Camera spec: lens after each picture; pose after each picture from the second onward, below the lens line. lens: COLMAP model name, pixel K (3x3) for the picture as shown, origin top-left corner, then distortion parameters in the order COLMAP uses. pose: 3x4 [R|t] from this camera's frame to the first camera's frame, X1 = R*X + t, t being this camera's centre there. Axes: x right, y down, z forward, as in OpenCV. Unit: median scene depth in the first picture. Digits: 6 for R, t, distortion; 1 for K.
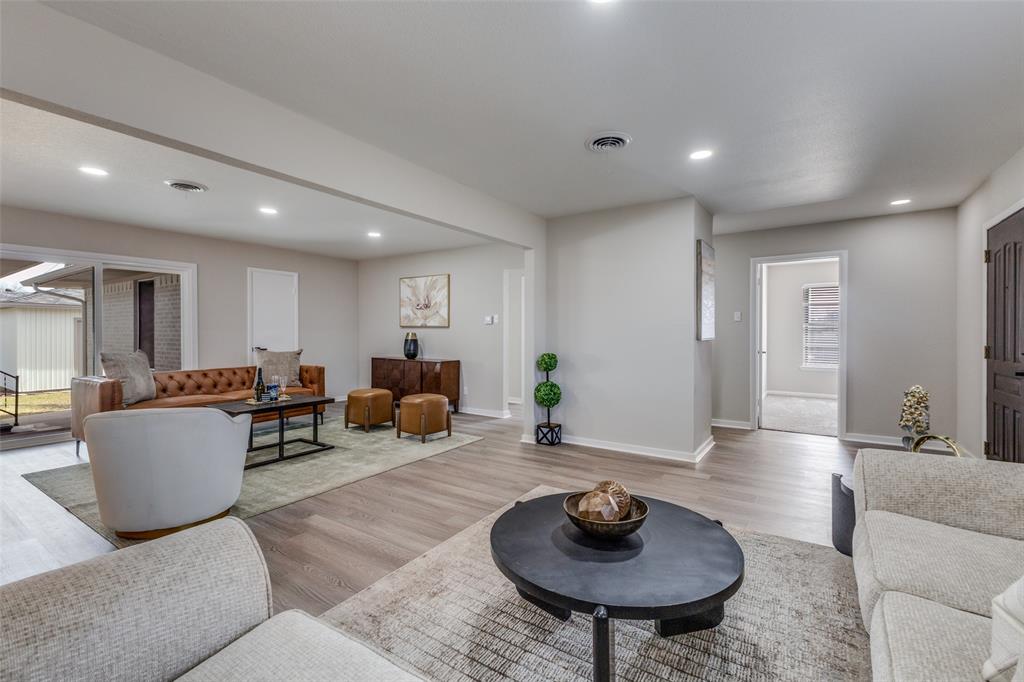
lens RADIAL K [[446.7, 0, 515.5], [0, 446.7, 339.4], [0, 0, 1]] dist [0.008344, -0.000977]
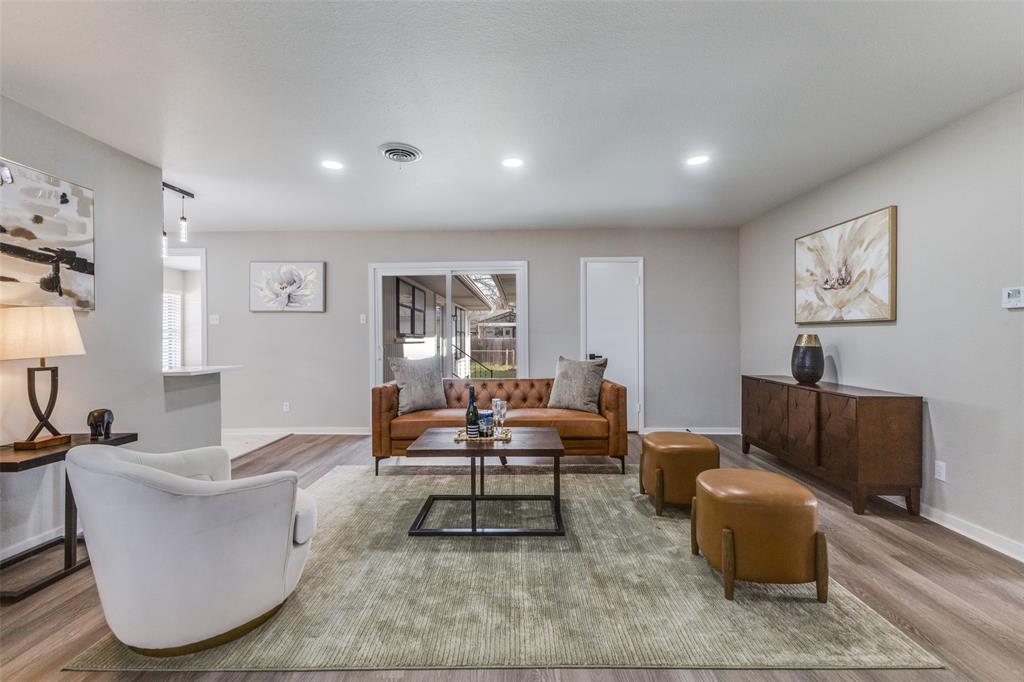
lens RADIAL K [[446.7, 0, 512.6], [0, 446.7, 336.6], [0, 0, 1]] dist [0.008344, -0.000977]
pose [[0.547180, -0.008896, -0.836968, 0.021965], [-0.010068, 0.999801, -0.017209, 0.000278], [0.836954, 0.017843, 0.546982, 0.414615]]
